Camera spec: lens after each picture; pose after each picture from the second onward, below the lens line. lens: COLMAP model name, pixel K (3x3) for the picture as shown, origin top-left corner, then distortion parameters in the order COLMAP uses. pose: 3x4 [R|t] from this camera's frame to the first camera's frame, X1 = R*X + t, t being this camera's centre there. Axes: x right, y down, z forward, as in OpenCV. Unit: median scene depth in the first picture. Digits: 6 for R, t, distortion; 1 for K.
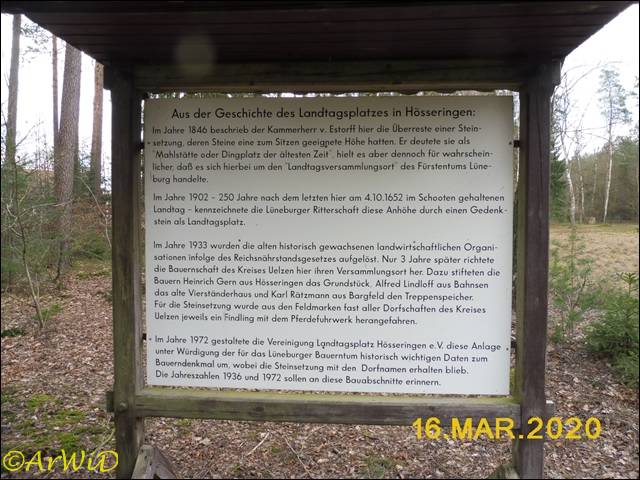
lens RADIAL K [[460.9, 0, 322.6], [0, 460.9, 233.4], [0, 0, 1]] dist [-0.037826, -0.004689]
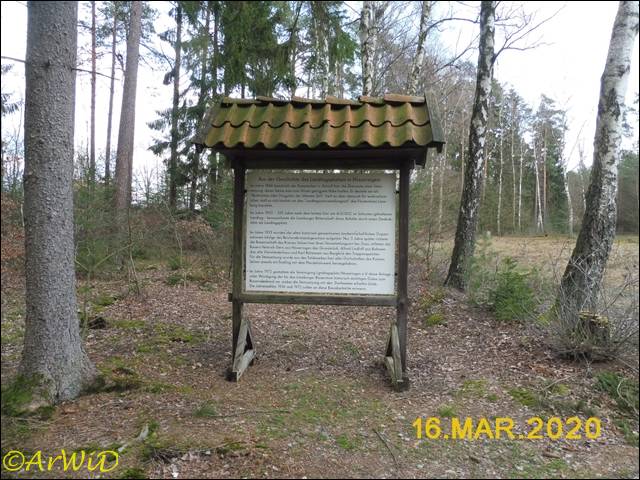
lens RADIAL K [[460.9, 0, 322.8], [0, 460.9, 239.5], [0, 0, 1]] dist [-0.037826, -0.004689]
pose [[0.999671, 0.010176, -0.023541, 0.077552], [-0.010328, 0.999927, -0.006342, 0.076978], [0.023475, 0.006583, 0.999703, -1.462915]]
